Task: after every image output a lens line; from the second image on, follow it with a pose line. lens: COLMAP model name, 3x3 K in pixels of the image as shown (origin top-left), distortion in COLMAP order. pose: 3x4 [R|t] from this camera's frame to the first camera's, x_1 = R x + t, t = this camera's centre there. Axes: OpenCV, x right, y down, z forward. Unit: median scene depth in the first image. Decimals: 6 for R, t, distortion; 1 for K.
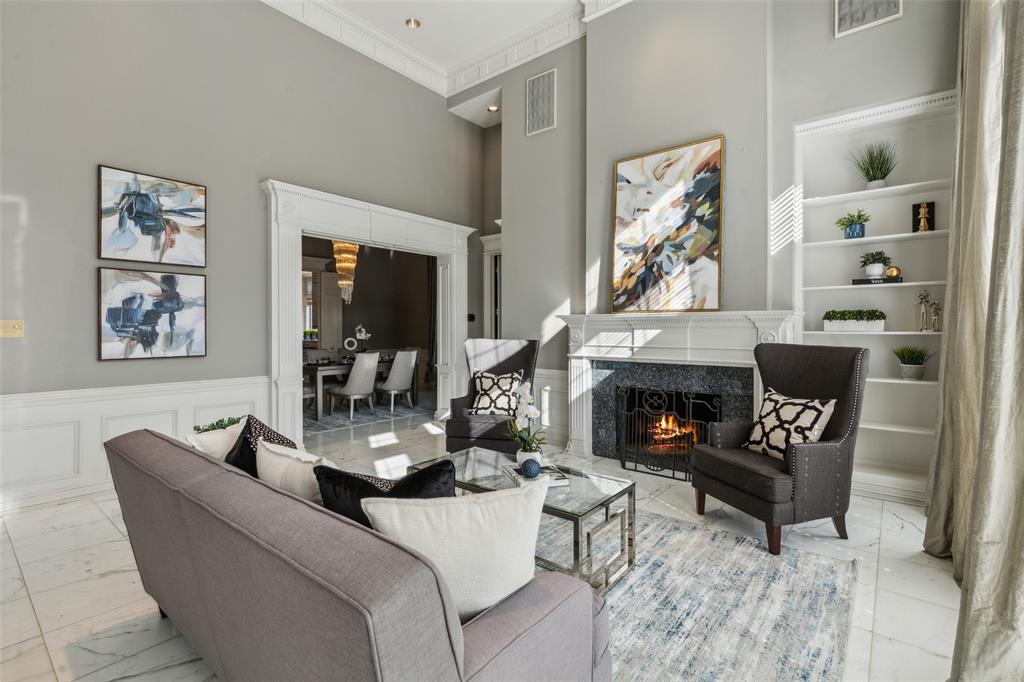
lens RADIAL K [[470.3, 0, 513.0], [0, 470.3, 346.8], [0, 0, 1]] dist [0.002531, 0.000267]
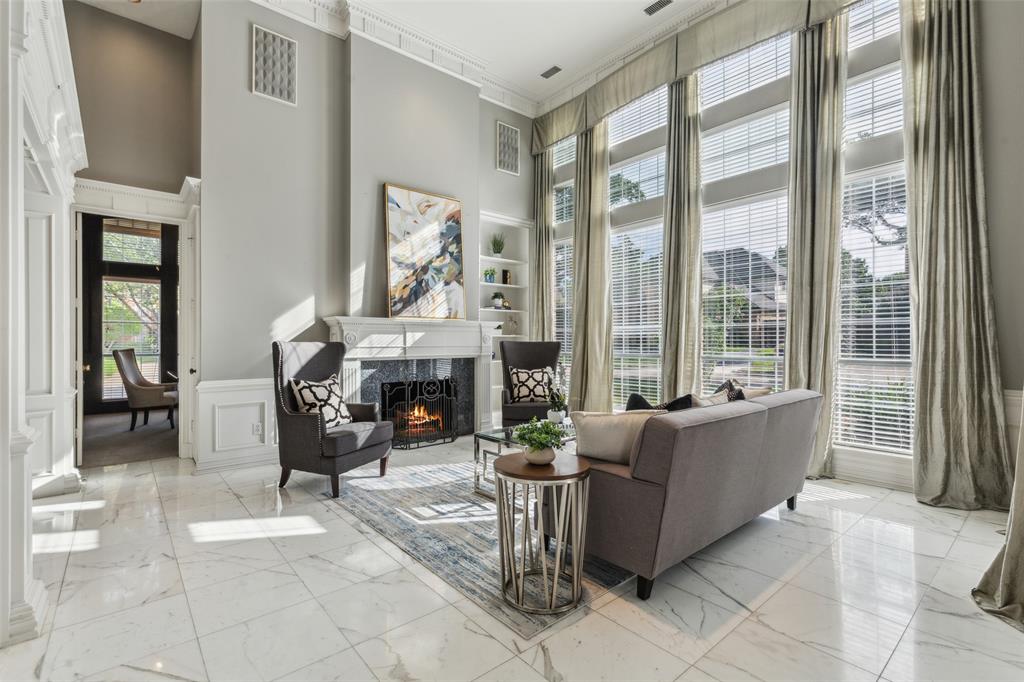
lens RADIAL K [[470.3, 0, 512.2], [0, 470.3, 339.9], [0, 0, 1]] dist [0.002531, 0.000267]
pose [[0.199404, -0.008657, 0.979879, -0.884305], [0.012479, 0.999902, 0.006295, -0.021837], [-0.979838, 0.010972, 0.199493, 0.514261]]
